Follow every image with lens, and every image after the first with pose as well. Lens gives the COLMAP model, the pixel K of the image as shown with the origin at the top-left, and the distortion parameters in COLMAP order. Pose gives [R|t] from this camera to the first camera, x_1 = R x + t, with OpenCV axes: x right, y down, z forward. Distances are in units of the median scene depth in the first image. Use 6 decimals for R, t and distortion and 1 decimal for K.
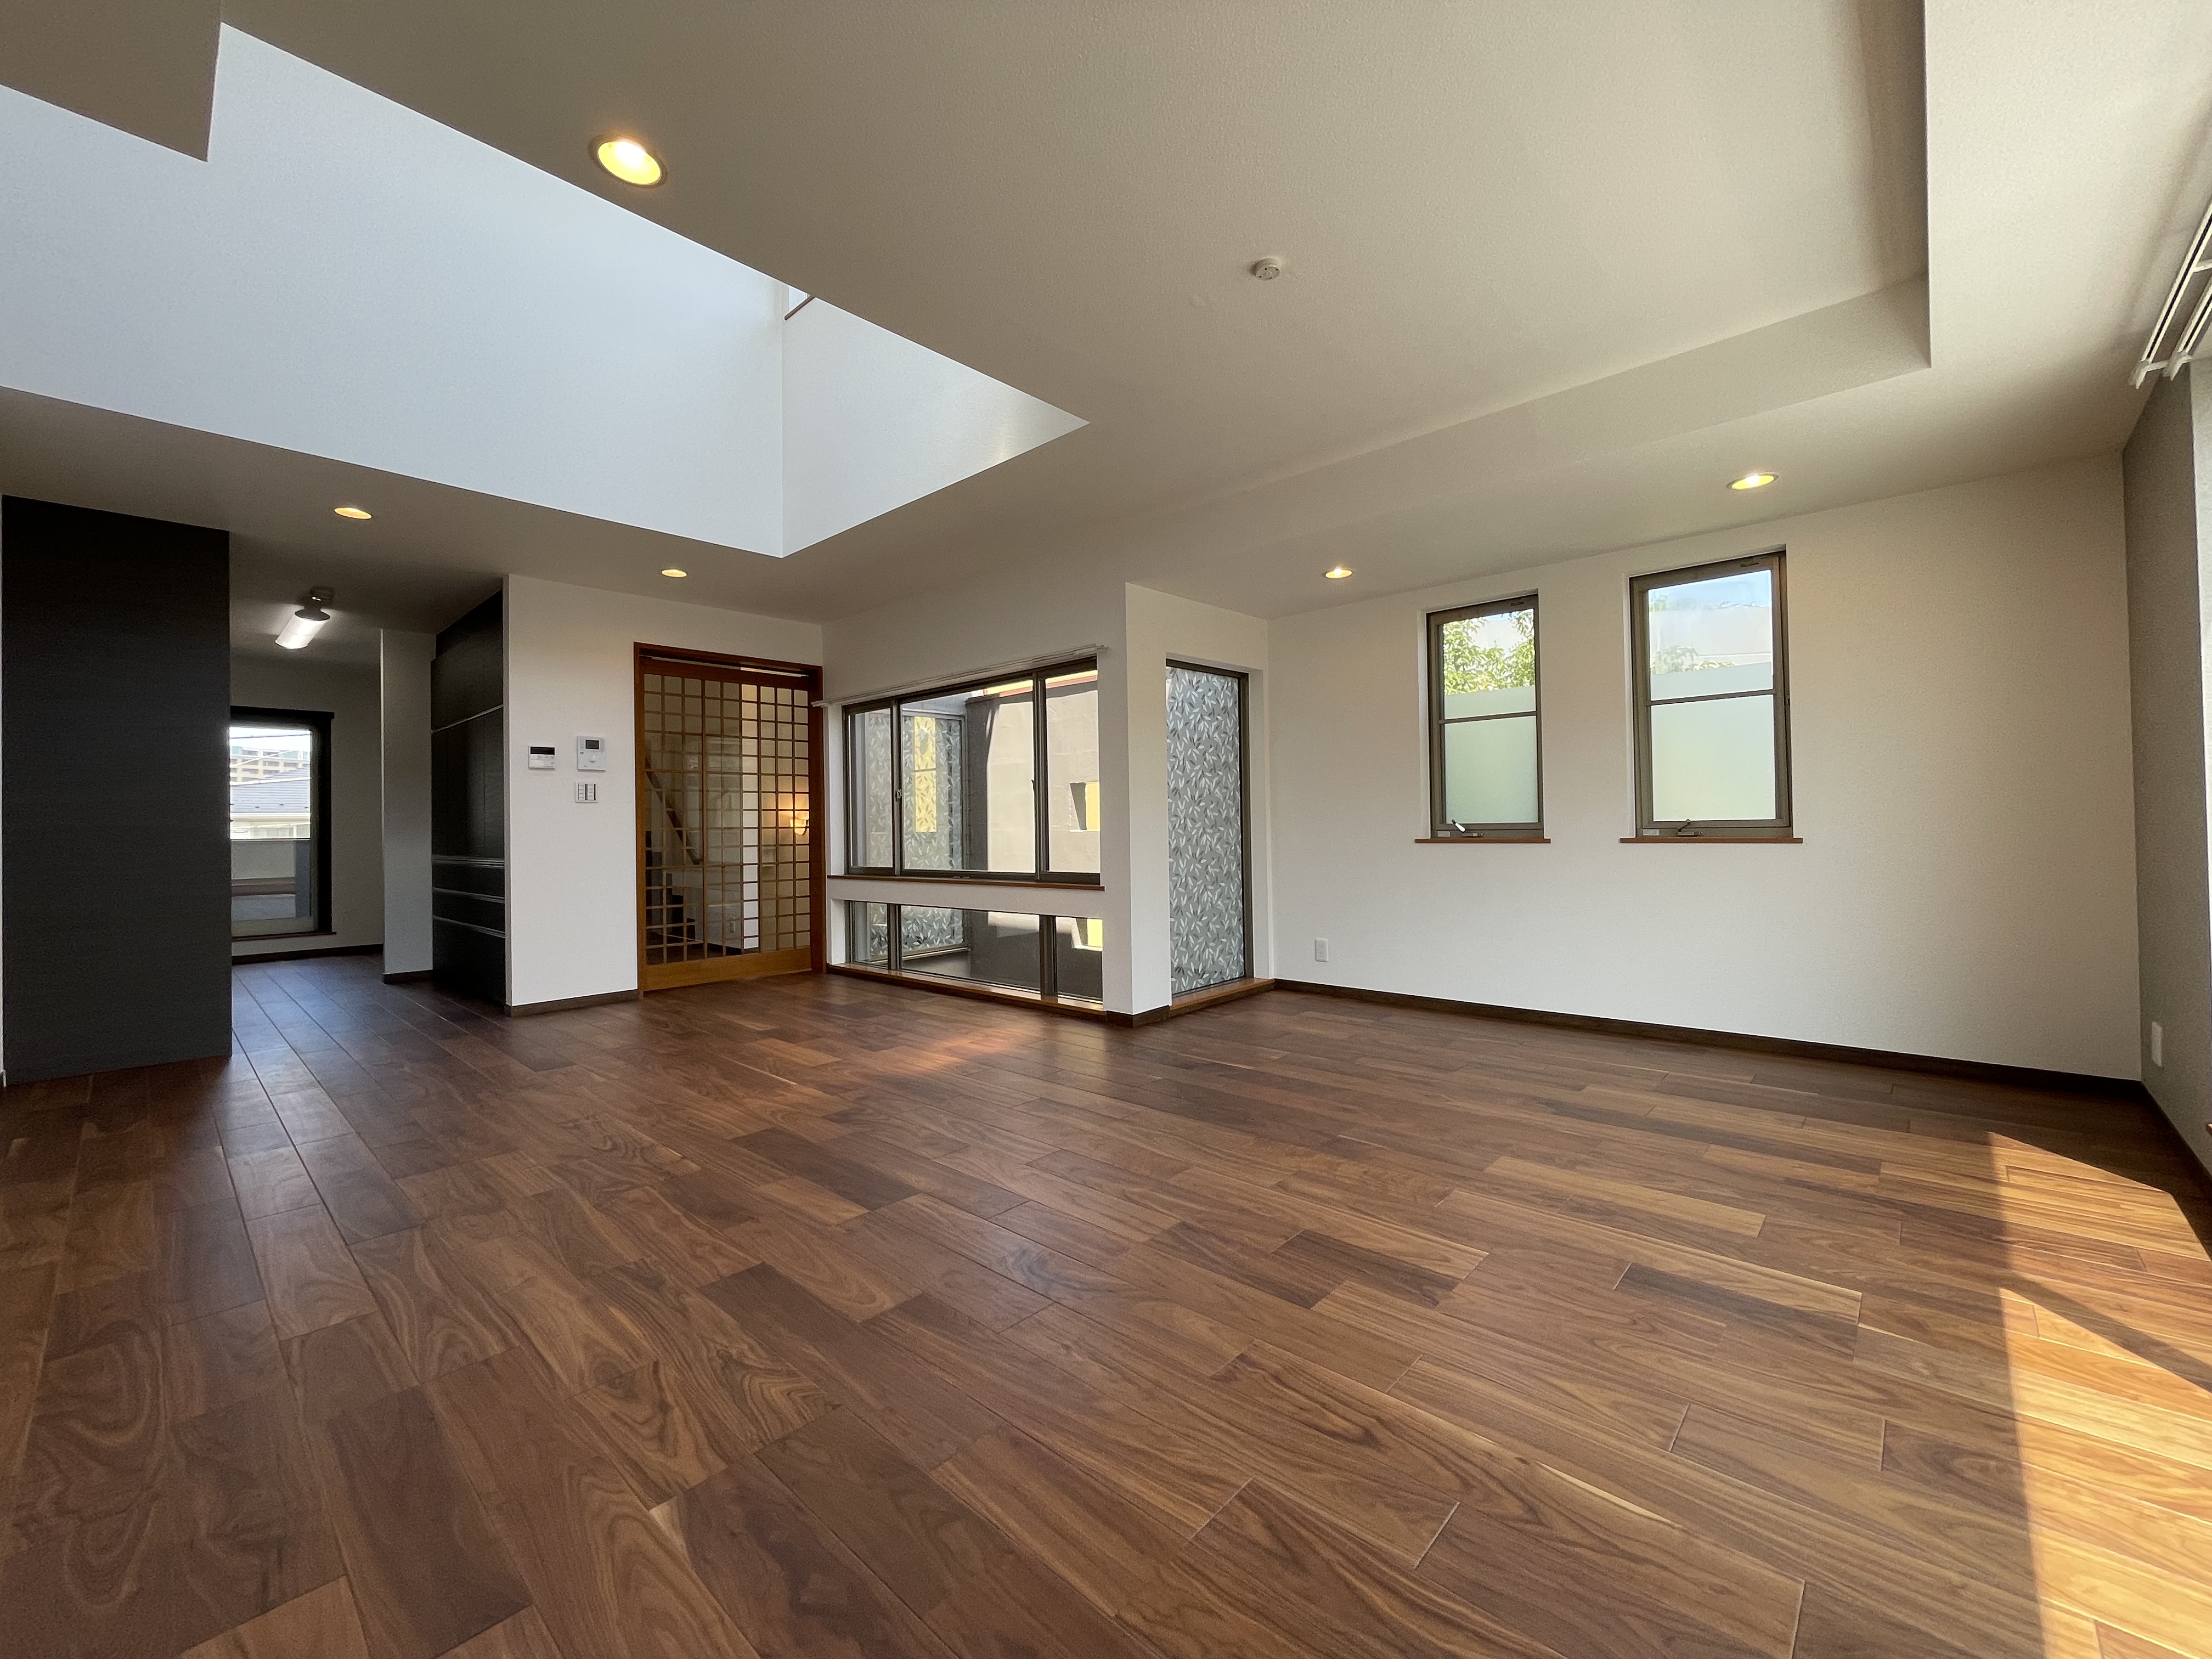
lens RADIAL K [[897.6, 0, 1089.2], [0, 897.6, 812.0], [0, 0, 1]] dist [-0.003830, 0.000631]
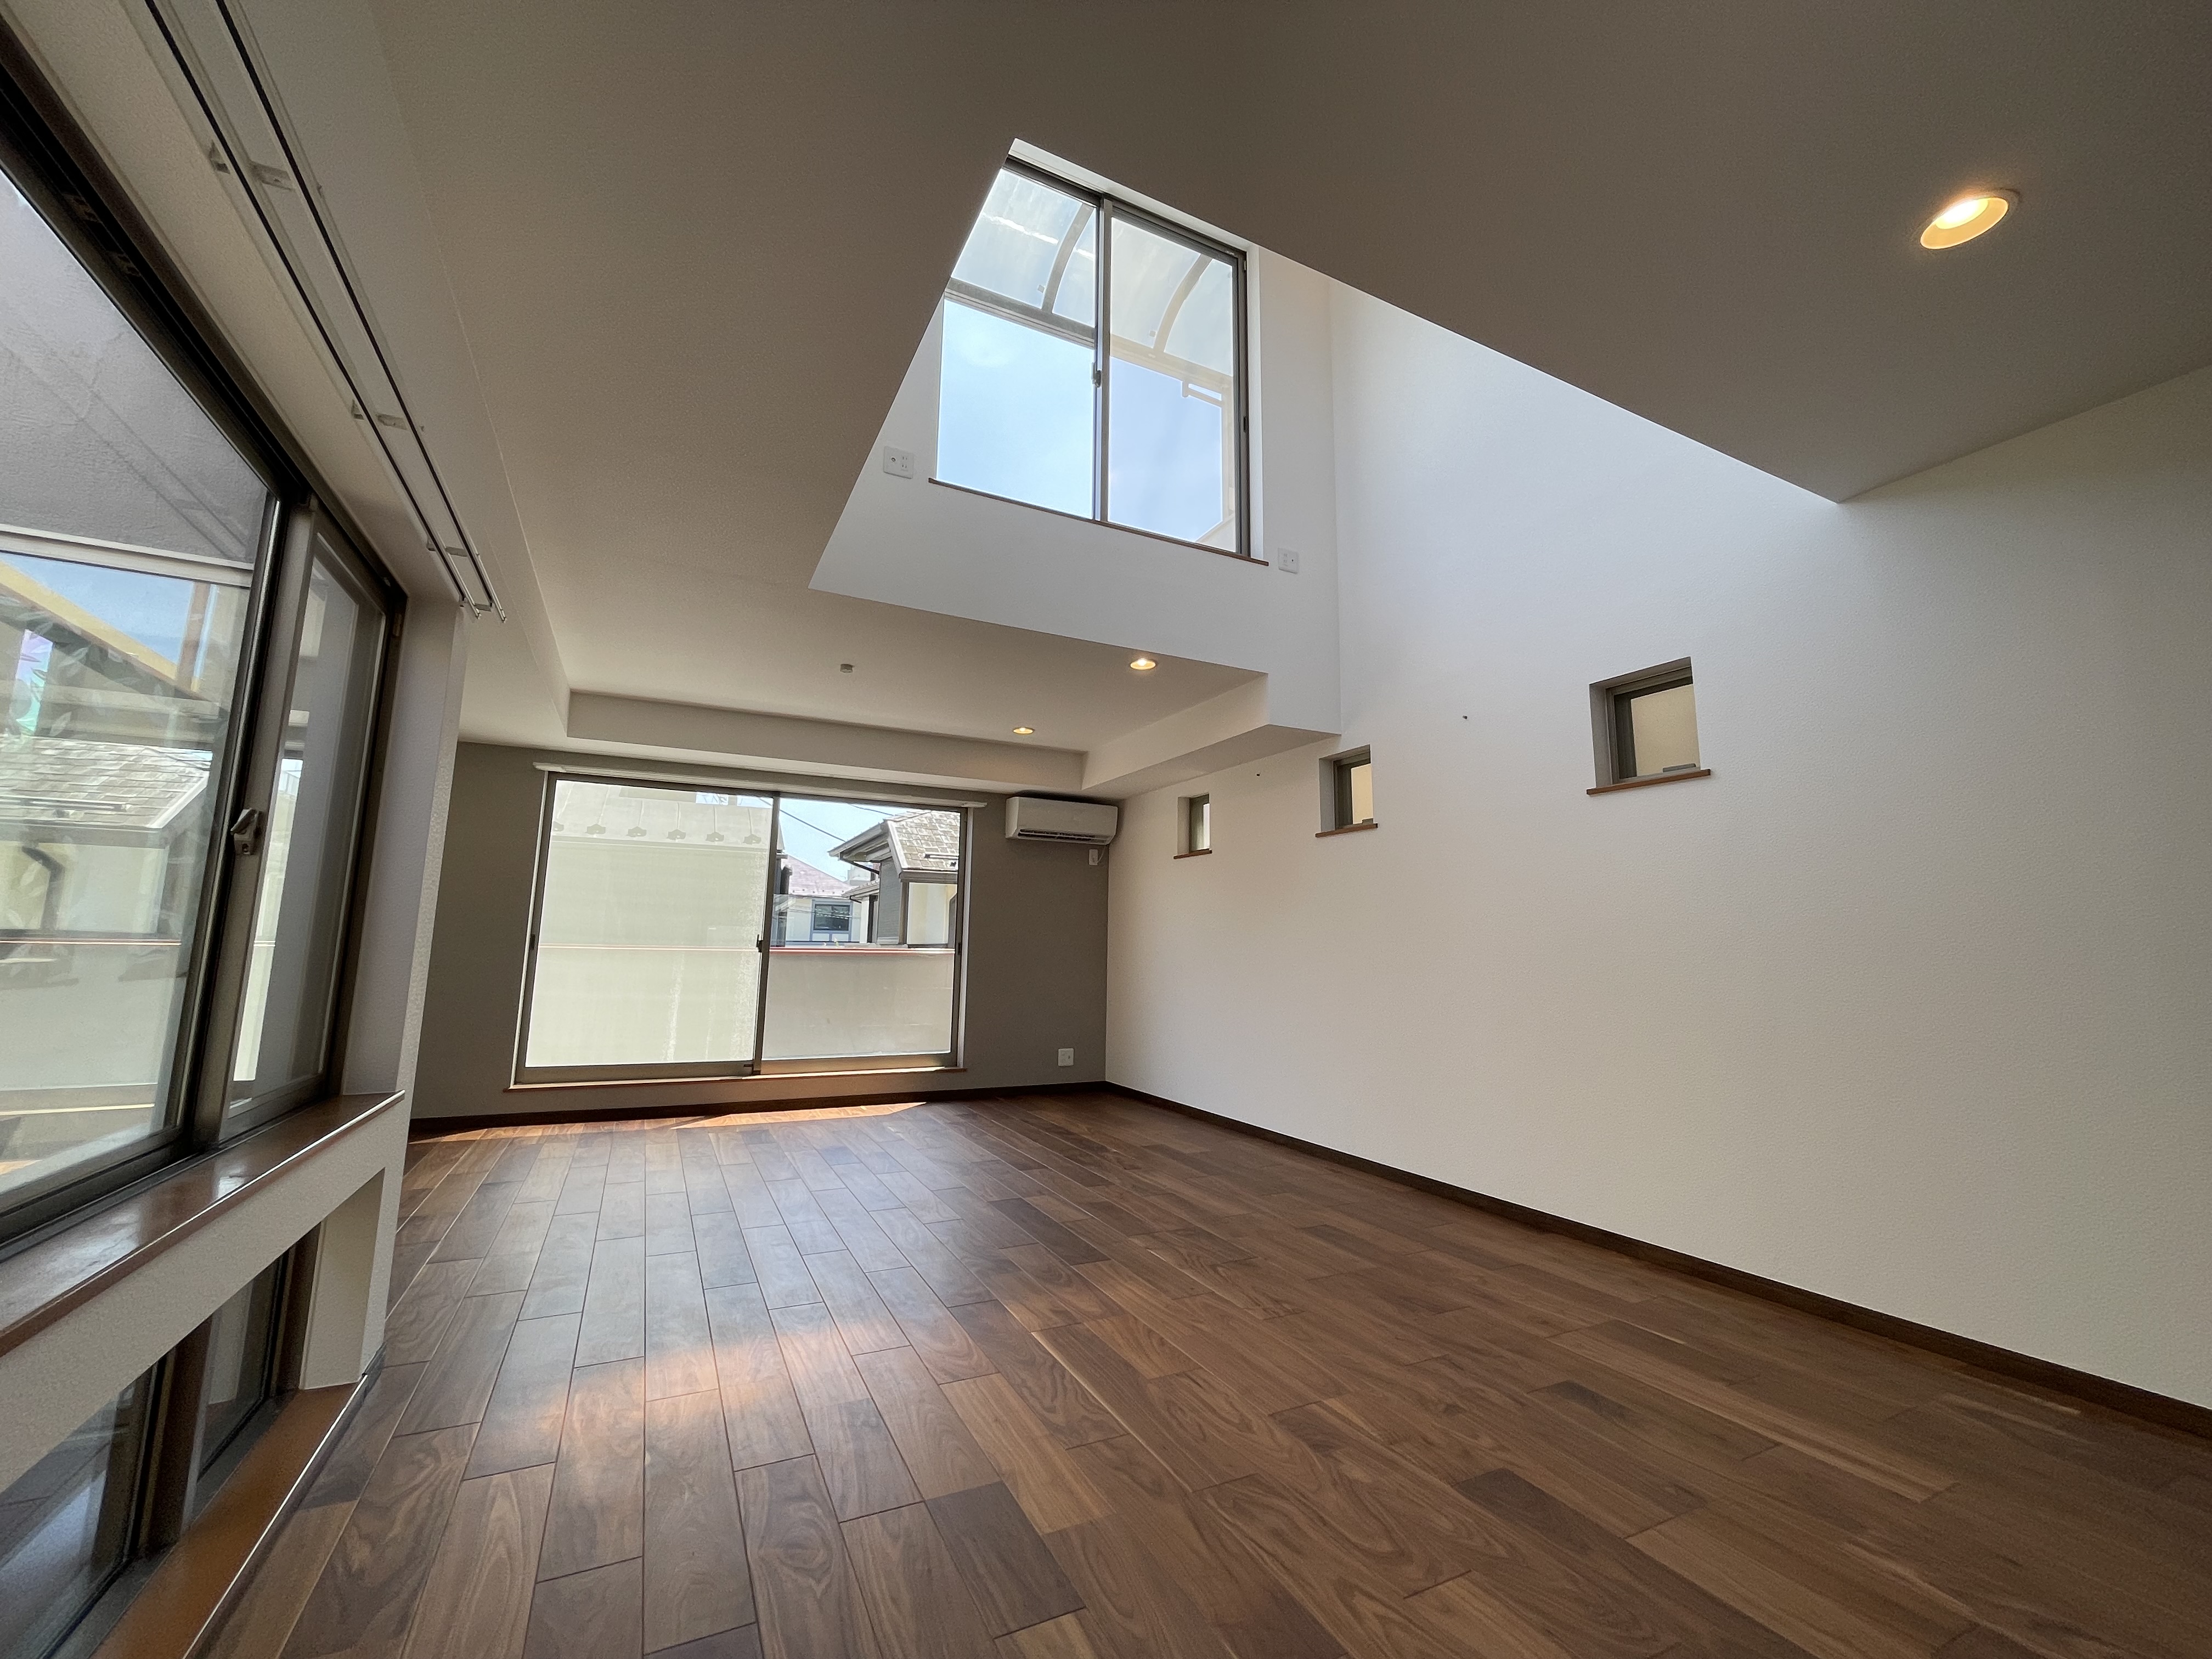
lens RADIAL K [[897.6, 0, 1099.4], [0, 897.6, 812.1], [0, 0, 1]] dist [-0.003830, 0.000631]
pose [[-0.939667, 0.055265, 0.337598, -0.568013], [-0.005422, 0.984334, -0.176229, 0.023989], [-0.342049, -0.167427, -0.924646, 1.519899]]
